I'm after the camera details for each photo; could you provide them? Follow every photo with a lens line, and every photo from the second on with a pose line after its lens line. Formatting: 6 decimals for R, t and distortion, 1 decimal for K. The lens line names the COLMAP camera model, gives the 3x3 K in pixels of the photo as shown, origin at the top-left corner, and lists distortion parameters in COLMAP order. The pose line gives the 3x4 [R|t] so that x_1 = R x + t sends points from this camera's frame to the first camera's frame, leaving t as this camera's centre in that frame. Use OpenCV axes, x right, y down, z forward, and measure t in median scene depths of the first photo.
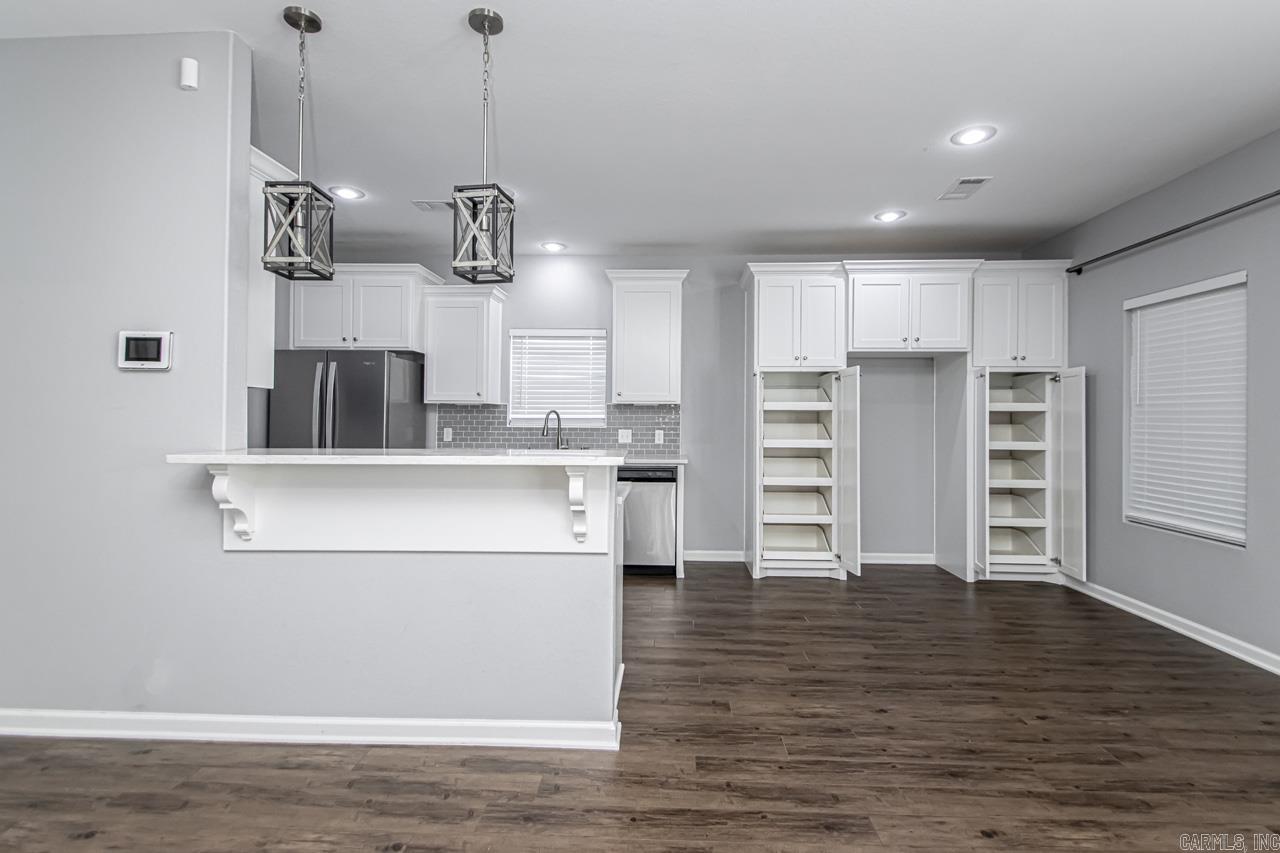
lens RADIAL K [[602.0, 0, 650.0], [0, 602.0, 421.7], [0, 0, 1]] dist [0.010378, -0.011080]
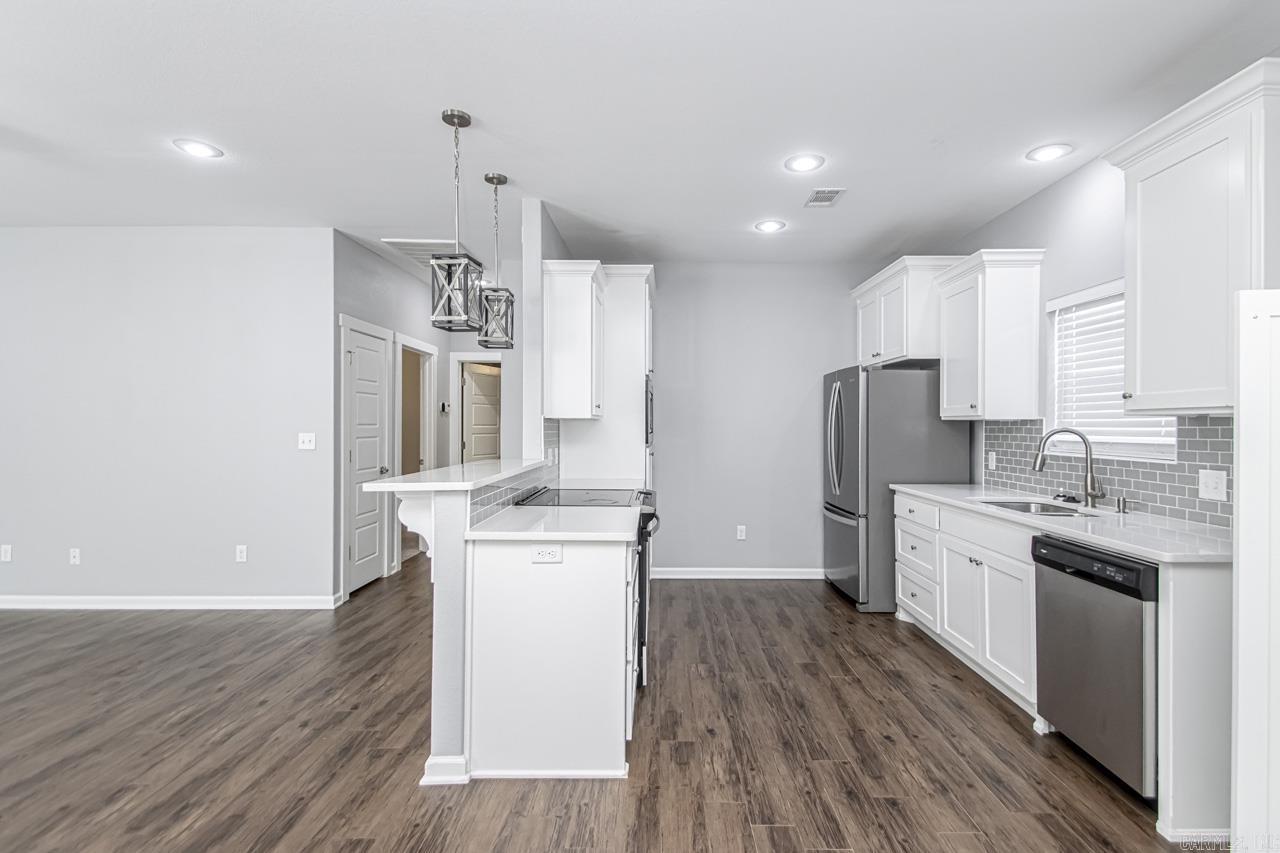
lens RADIAL K [[602.0, 0, 656.1], [0, 602.0, 420.8], [0, 0, 1]] dist [0.010378, -0.011080]
pose [[0.035815, -0.012889, -0.999275, 0.458667], [-0.005806, 0.999897, -0.013105, -0.018119], [0.999342, 0.006271, 0.035737, 0.648694]]
